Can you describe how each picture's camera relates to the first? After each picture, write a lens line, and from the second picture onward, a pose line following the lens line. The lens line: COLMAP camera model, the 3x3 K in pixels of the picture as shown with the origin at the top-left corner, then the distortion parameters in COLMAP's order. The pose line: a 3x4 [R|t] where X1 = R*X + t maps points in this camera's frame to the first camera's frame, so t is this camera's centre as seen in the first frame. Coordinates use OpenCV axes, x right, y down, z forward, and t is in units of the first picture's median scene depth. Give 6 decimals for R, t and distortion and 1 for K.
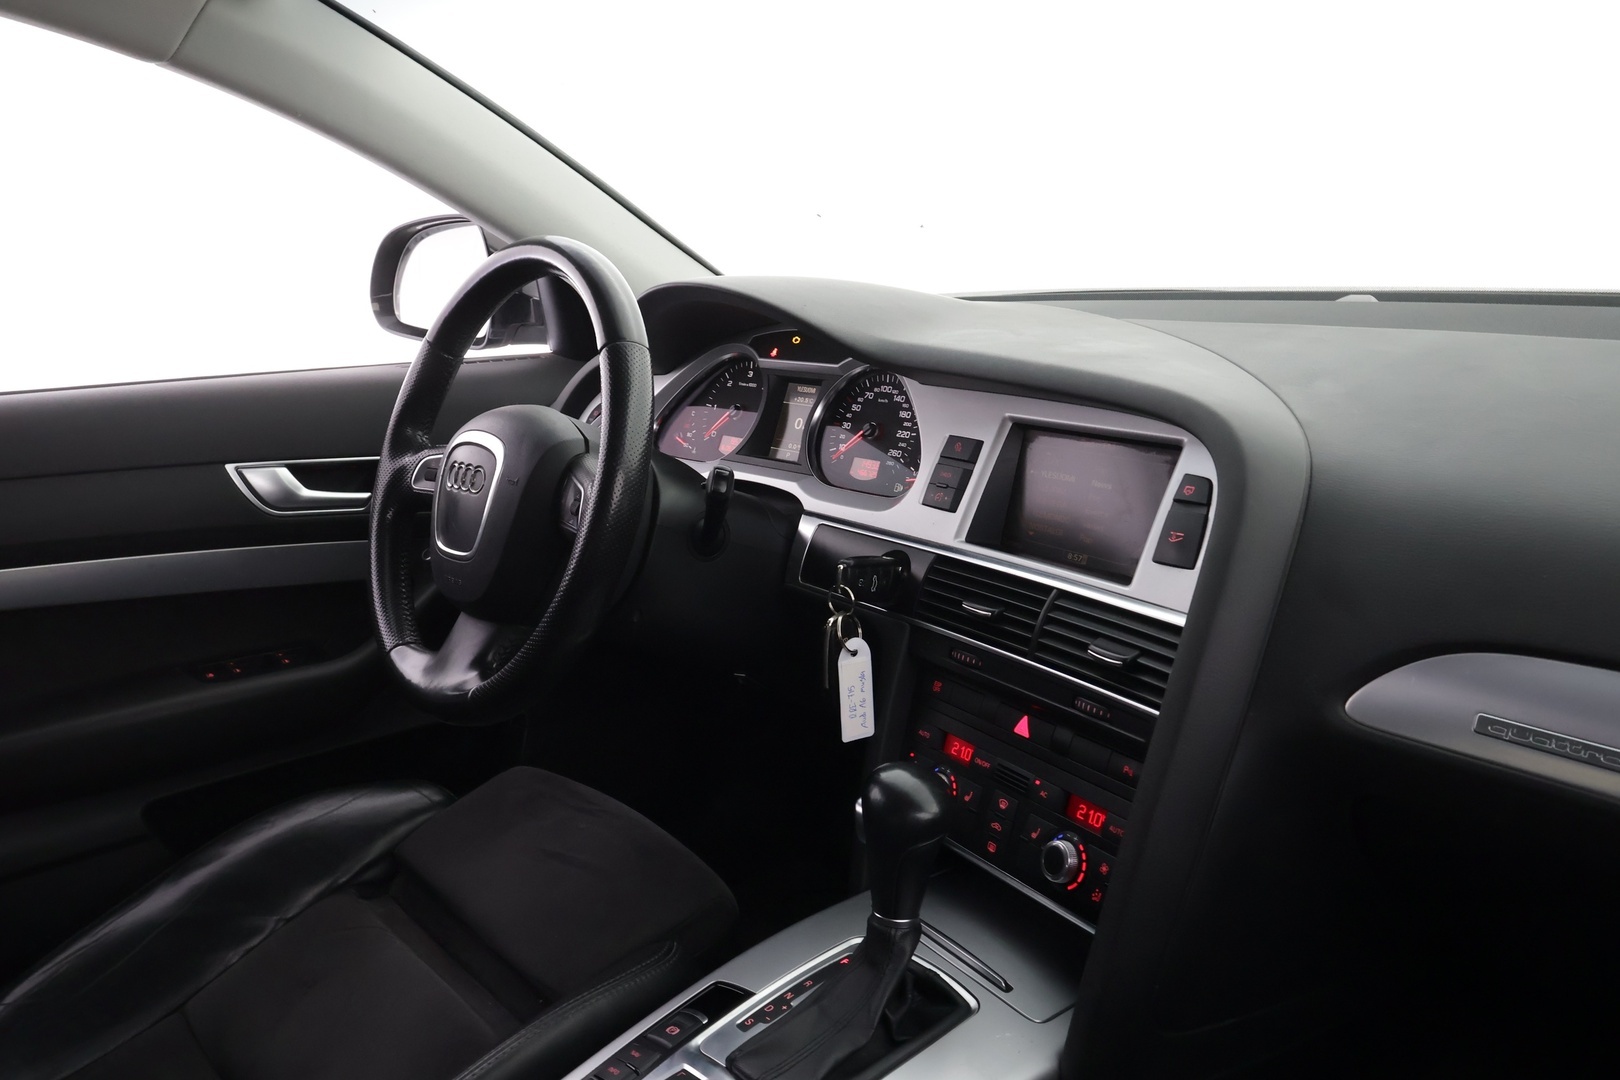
lens RADIAL K [[1294.5, 0, 812.5], [0, 1294.5, 537.2], [0, 0, 1]] dist [-0.015638, -0.000938]
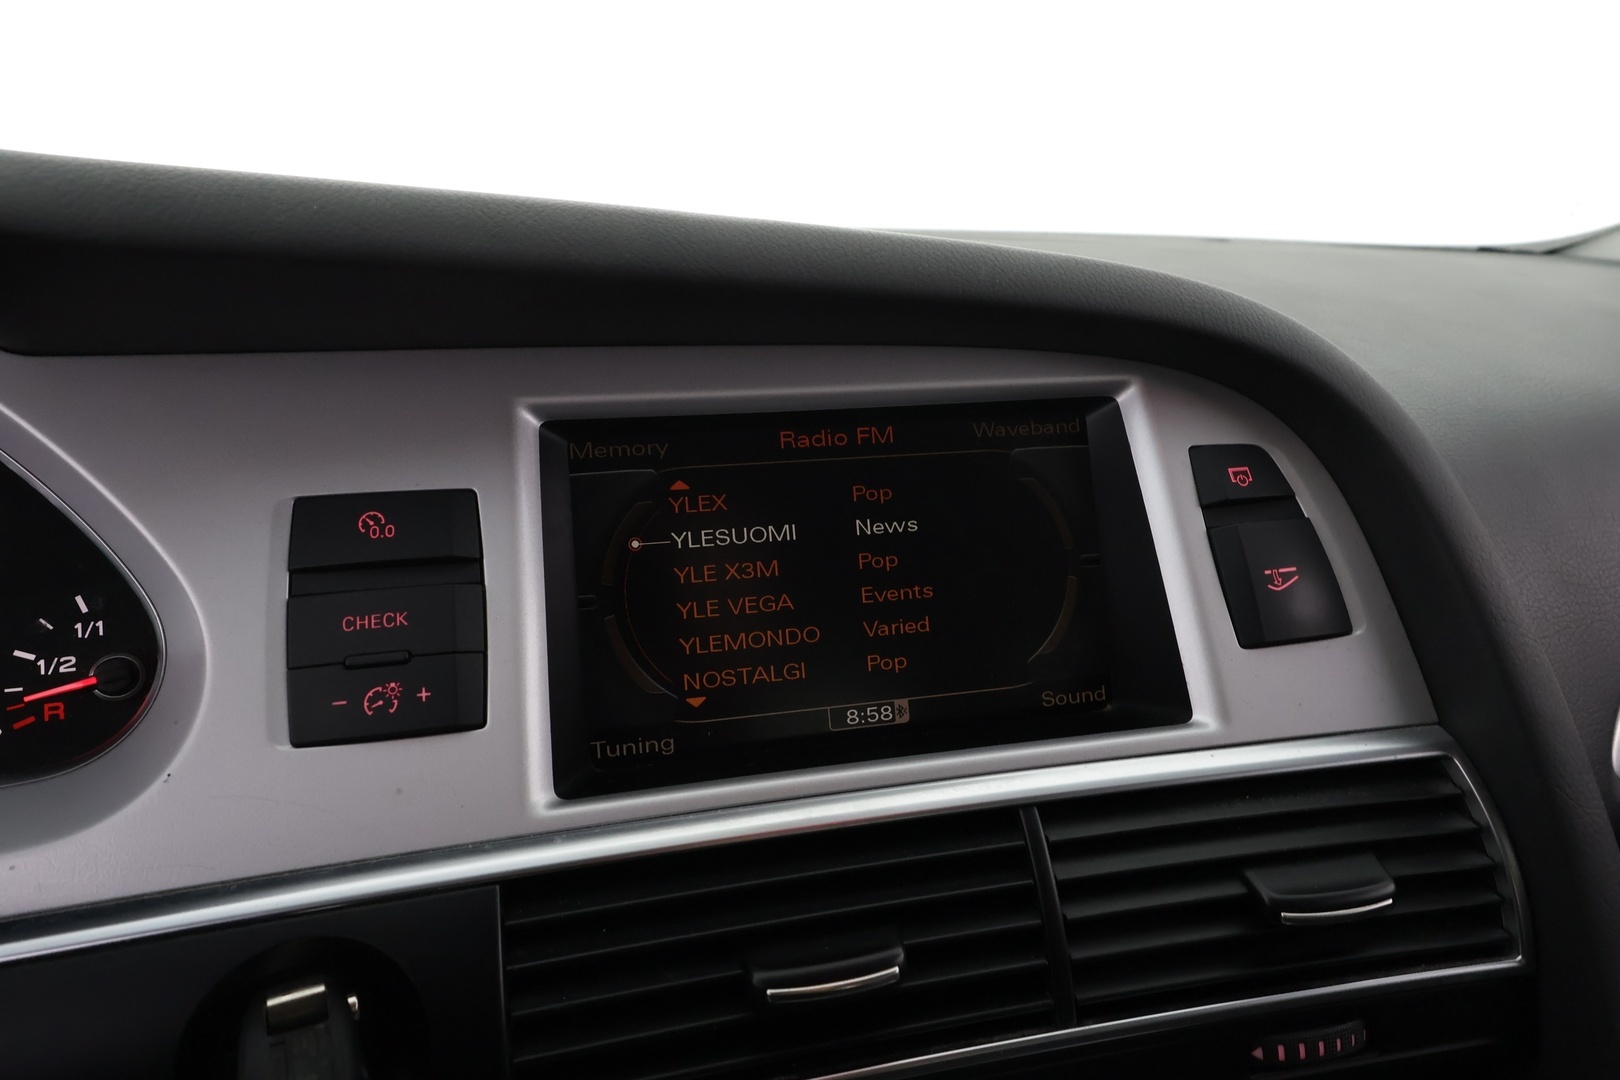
lens RADIAL K [[954.1, 0, 807.6], [0, 954.1, 540.2], [0, 0, 1]] dist [0.006868, 0.002324]
pose [[0.307743, -0.166279, 0.936827, -0.069082], [0.217045, 0.970919, 0.101032, -0.066141], [-0.926383, 0.172242, 0.334883, 0.815904]]
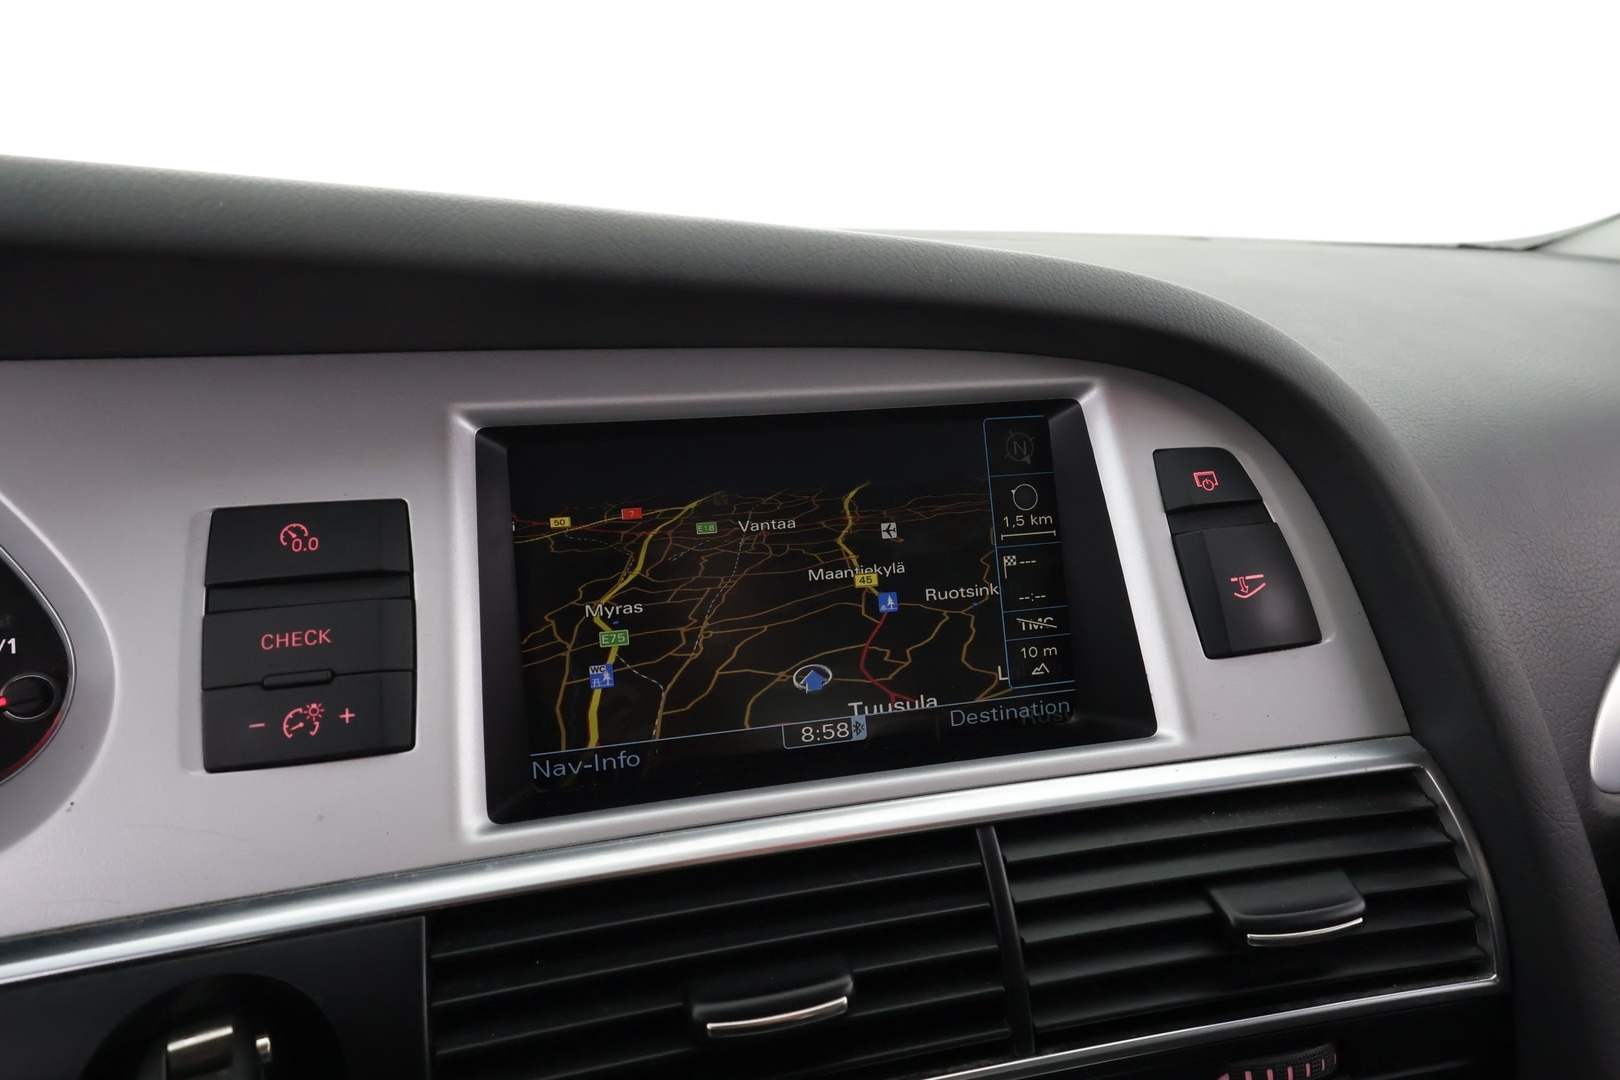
lens RADIAL K [[955.7, 0, 808.0], [0, 955.7, 537.1], [0, 0, 1]] dist [0.005132, 0.001125]
pose [[0.299197, -0.164203, 0.939957, -0.057030], [0.222132, 0.970004, 0.098745, -0.064879], [-0.927976, 0.179250, 0.326697, 0.808255]]
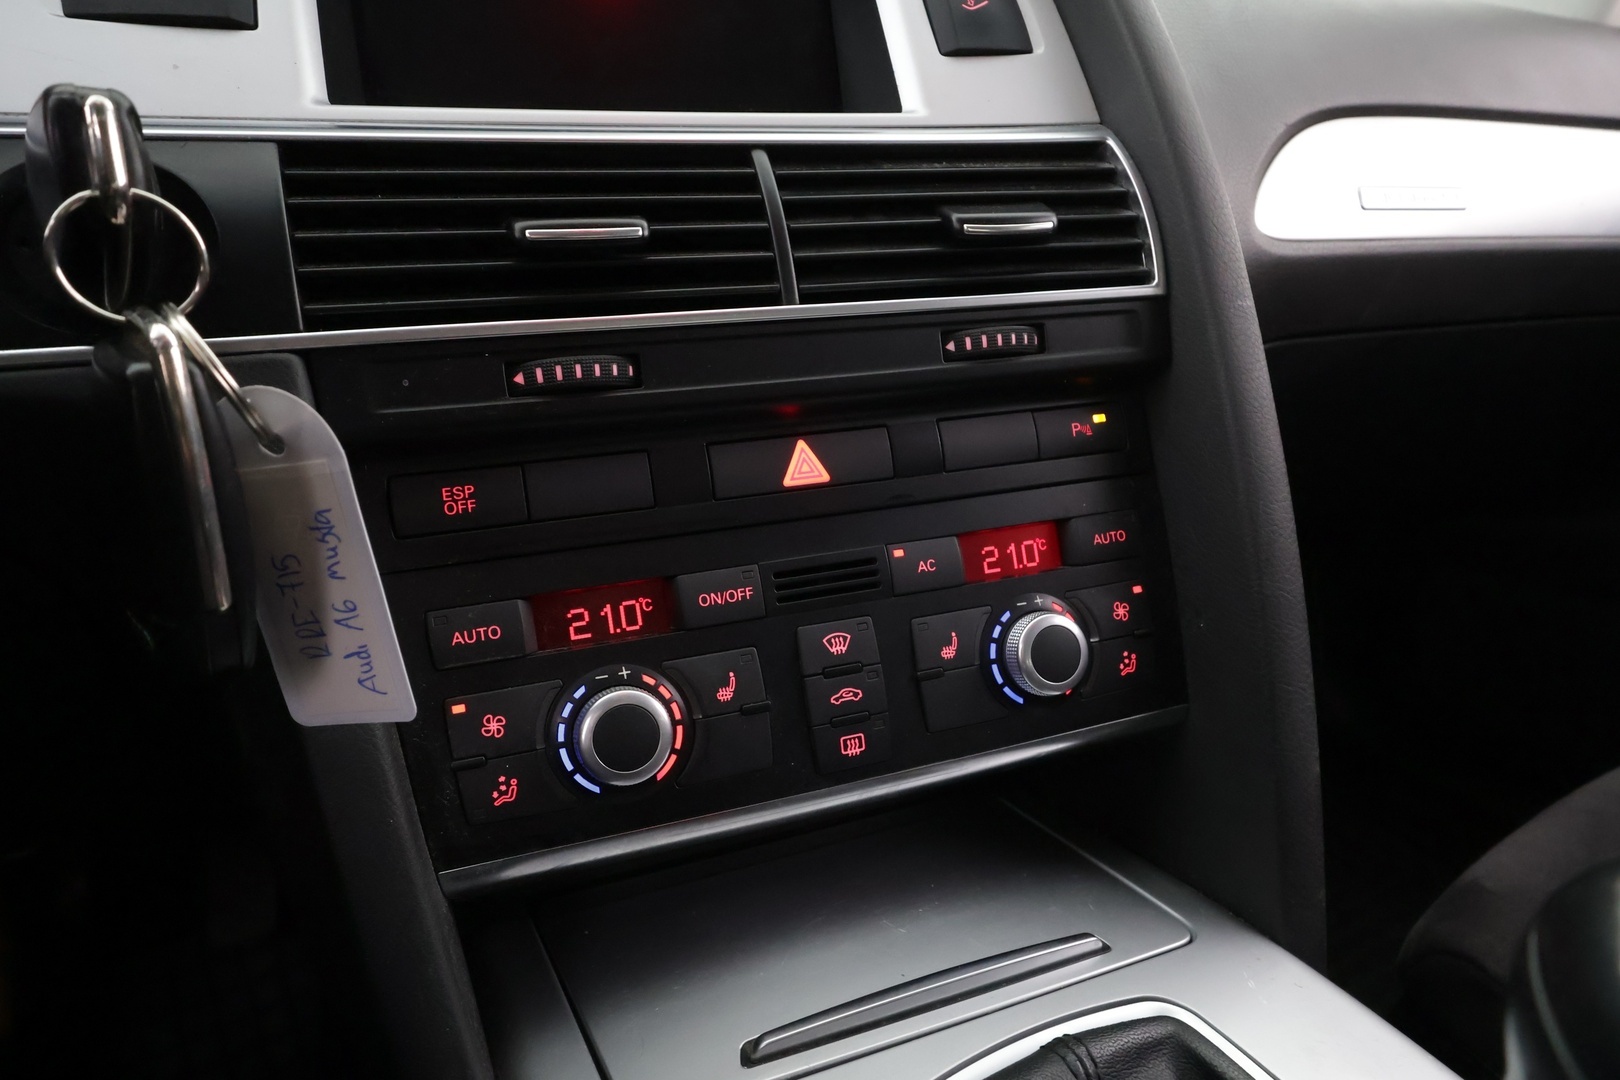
lens RADIAL K [[955.7, 0, 805.0], [0, 955.7, 555.1], [0, 0, 1]] dist [0.005132, 0.001125]
pose [[0.172158, -0.243793, 0.954425, -0.136035], [0.245928, 0.948848, 0.198008, 0.095697], [-0.953877, 0.200631, 0.223307, 0.804080]]
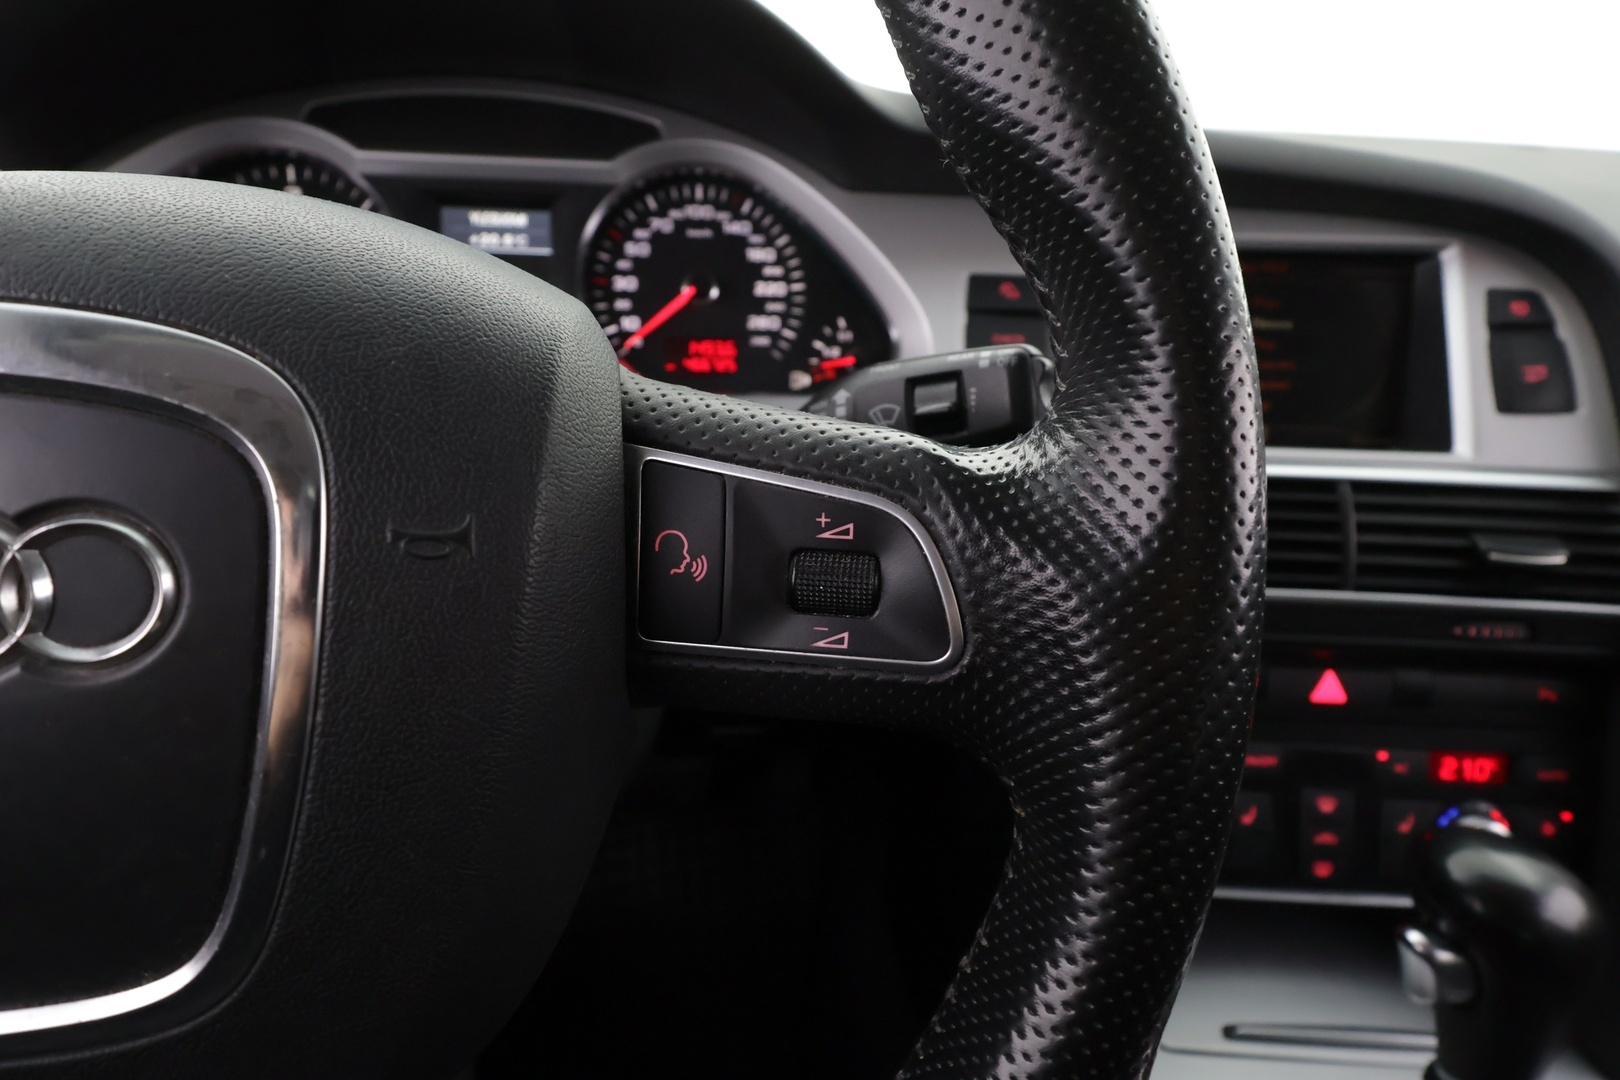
lens RADIAL K [[957.6, 0, 763.7], [0, 957.6, 549.6], [0, 0, 1]] dist [-0.014325, 0.000962]
pose [[0.550589, -0.243192, 0.798567, -0.332456], [0.138279, 0.969978, 0.200053, -0.057052], [-0.823244, 0.000278, 0.567688, 0.827715]]
